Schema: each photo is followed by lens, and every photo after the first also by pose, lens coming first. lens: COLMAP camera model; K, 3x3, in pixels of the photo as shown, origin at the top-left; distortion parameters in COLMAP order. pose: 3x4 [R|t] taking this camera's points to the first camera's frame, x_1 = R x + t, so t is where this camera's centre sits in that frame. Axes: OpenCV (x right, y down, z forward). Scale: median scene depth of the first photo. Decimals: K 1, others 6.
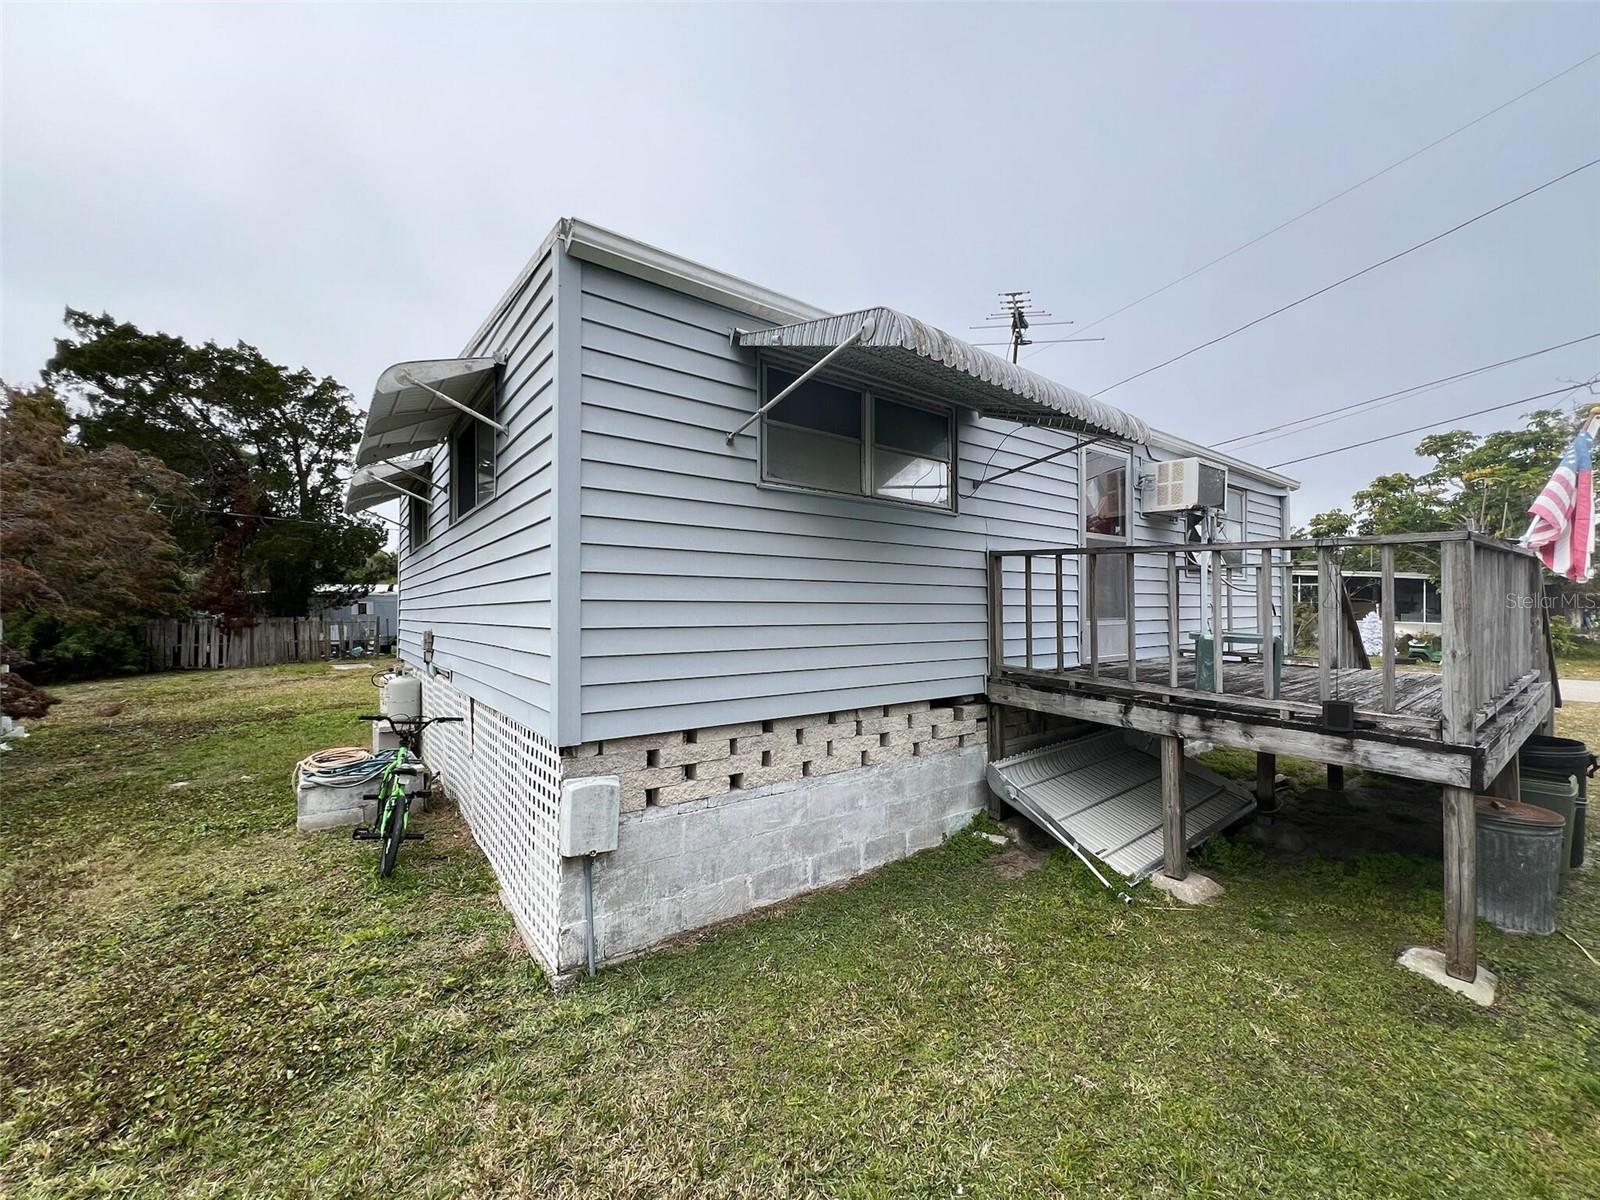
lens RADIAL K [[642.2, 0, 796.3], [0, 642.2, 597.8], [0, 0, 1]] dist [-0.000932, 0.000650]
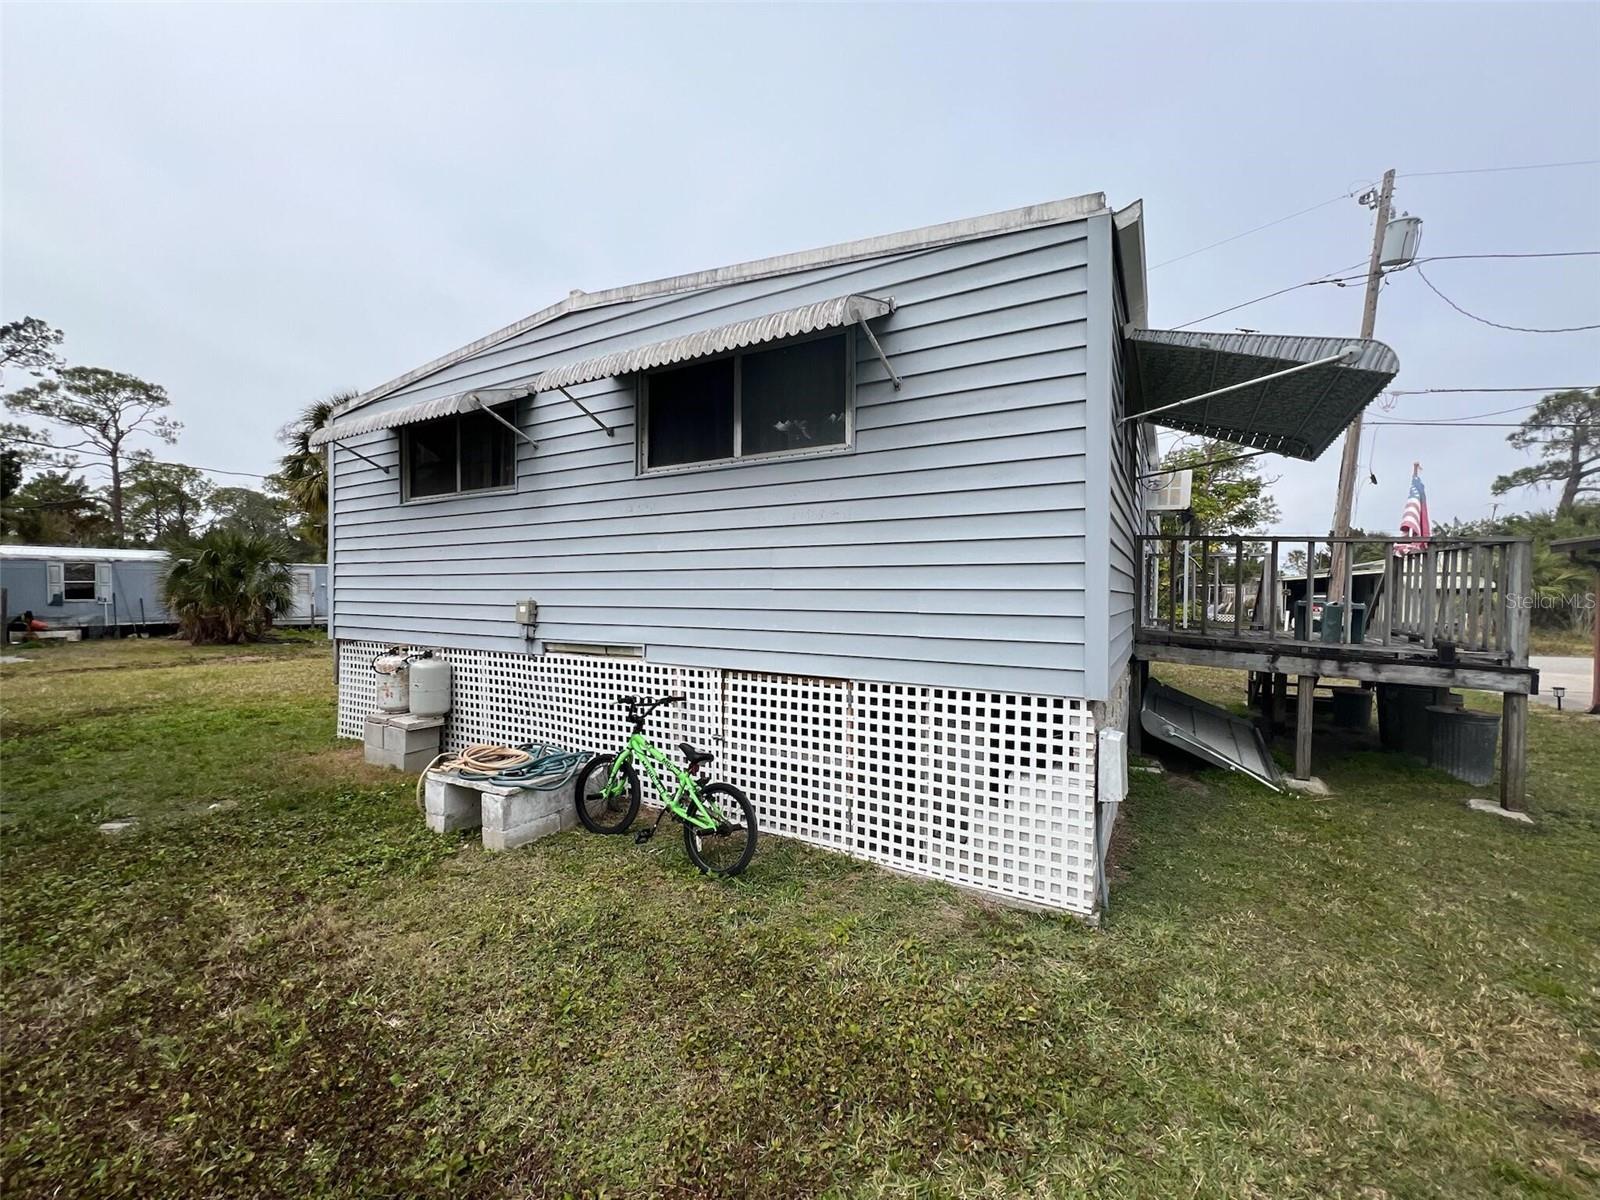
lens RADIAL K [[642.2, 0, 803.2], [0, 642.2, 596.8], [0, 0, 1]] dist [-0.000932, 0.000650]
pose [[0.919219, 0.006785, 0.393689, -1.153968], [-0.018763, 0.999470, 0.026586, 0.036035], [-0.393300, -0.031825, 0.918859, 0.209160]]
